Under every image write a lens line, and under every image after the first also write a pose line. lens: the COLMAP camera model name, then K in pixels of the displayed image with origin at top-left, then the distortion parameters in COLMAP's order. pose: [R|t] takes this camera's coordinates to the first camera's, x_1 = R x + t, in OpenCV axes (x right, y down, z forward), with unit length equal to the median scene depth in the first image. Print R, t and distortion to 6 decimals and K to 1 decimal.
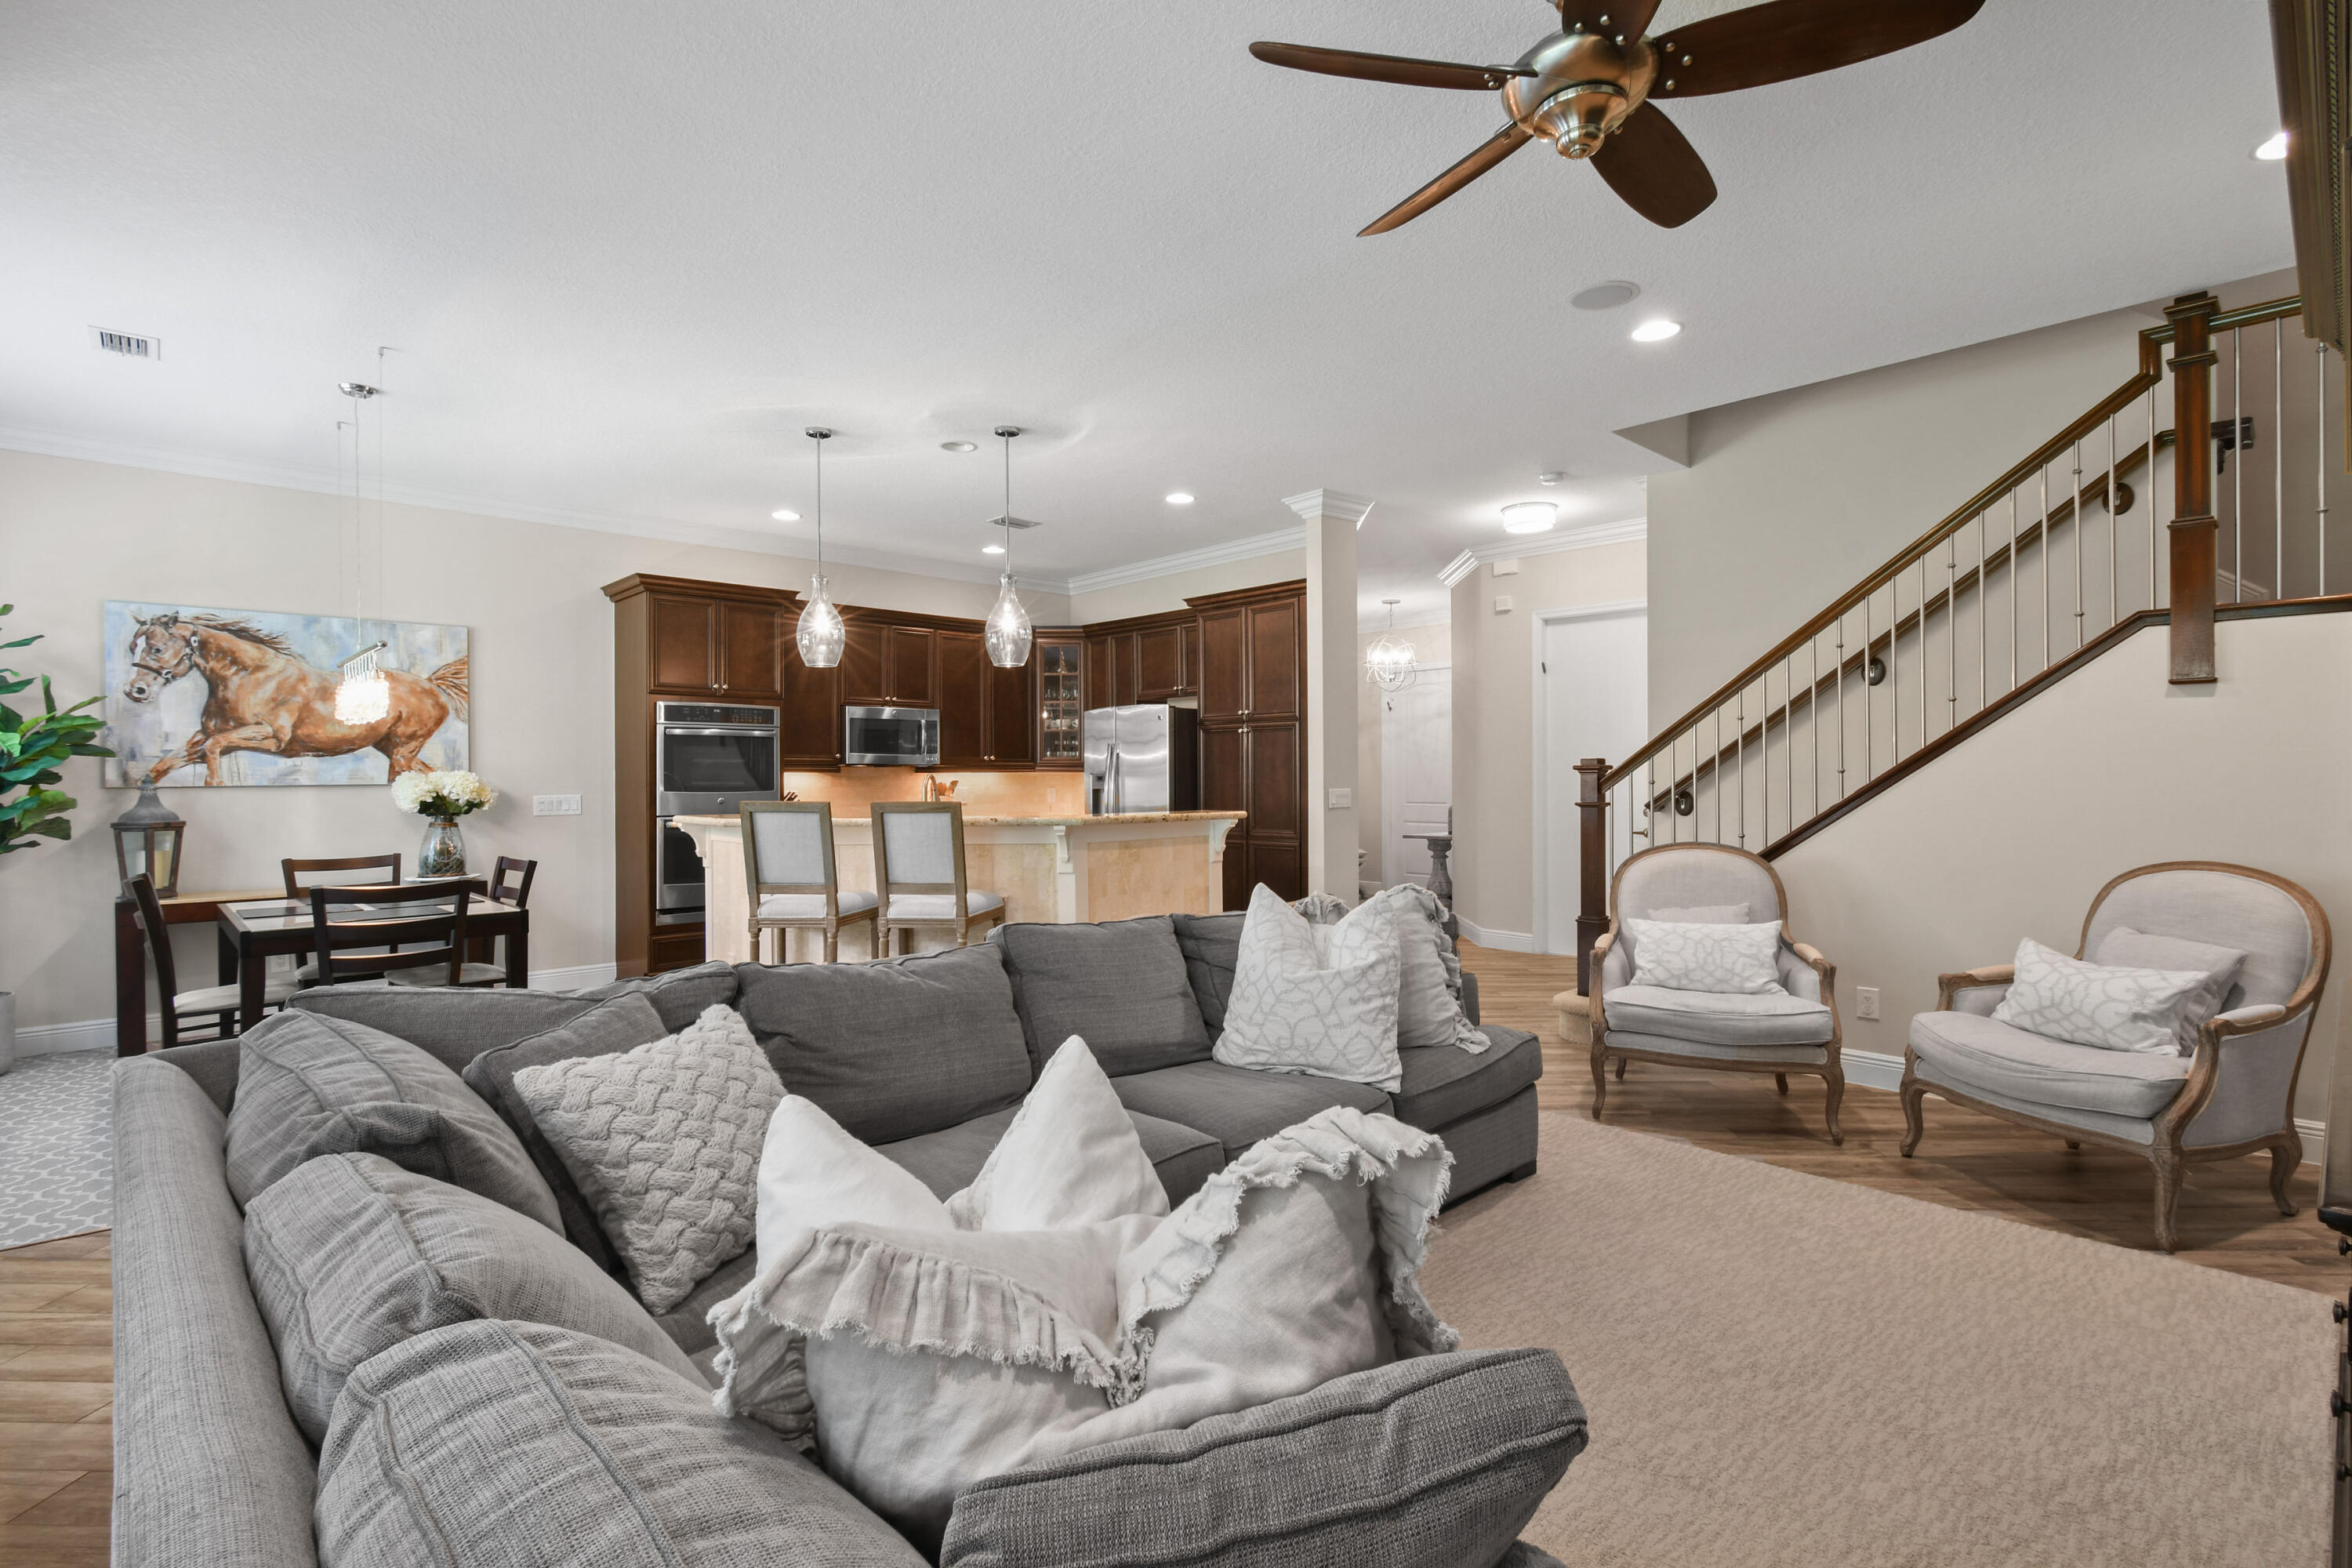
lens RADIAL K [[1107.2, 0, 1171.2], [0, 1107.2, 779.8], [0, 0, 1]] dist [0.003477, 0.001701]
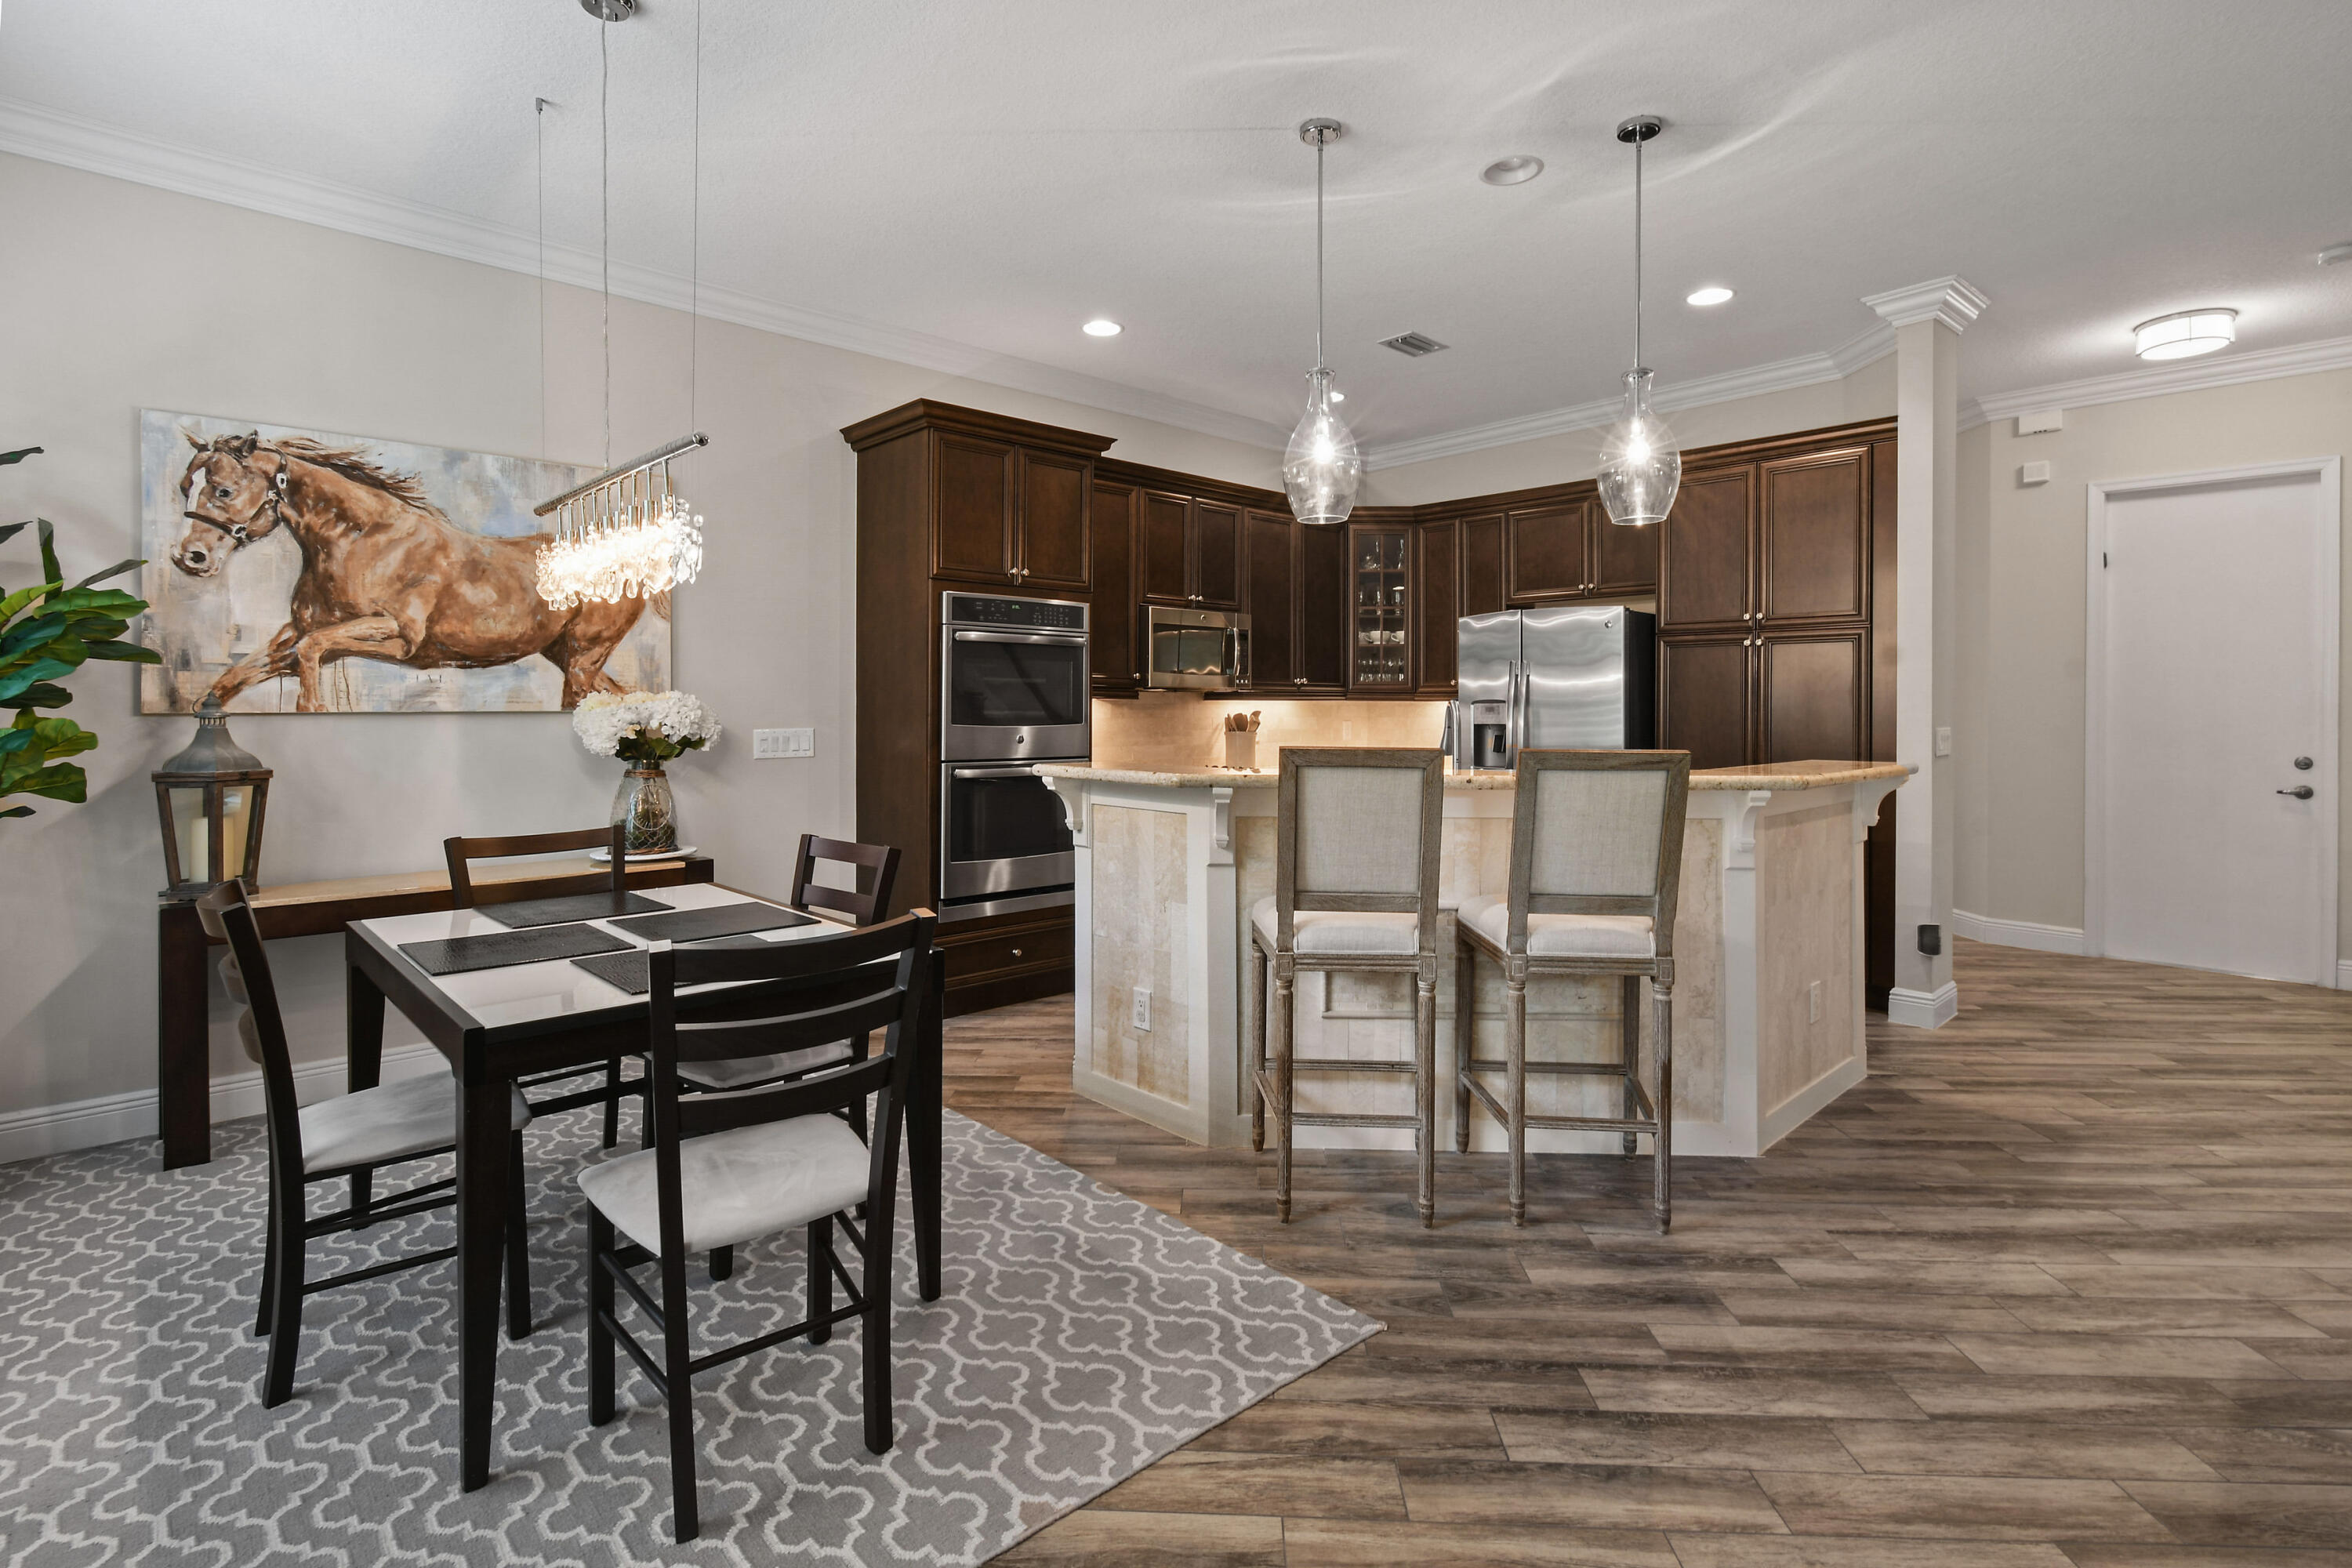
lens RADIAL K [[1107.2, 0, 1172.8], [0, 1107.2, 717.5], [0, 0, 1]] dist [0.003477, 0.001701]
pose [[0.999884, 0.007230, -0.013429, -0.342990], [-0.007167, 0.999963, 0.004711, 0.002122], [0.013462, -0.004614, 0.999899, 0.354838]]
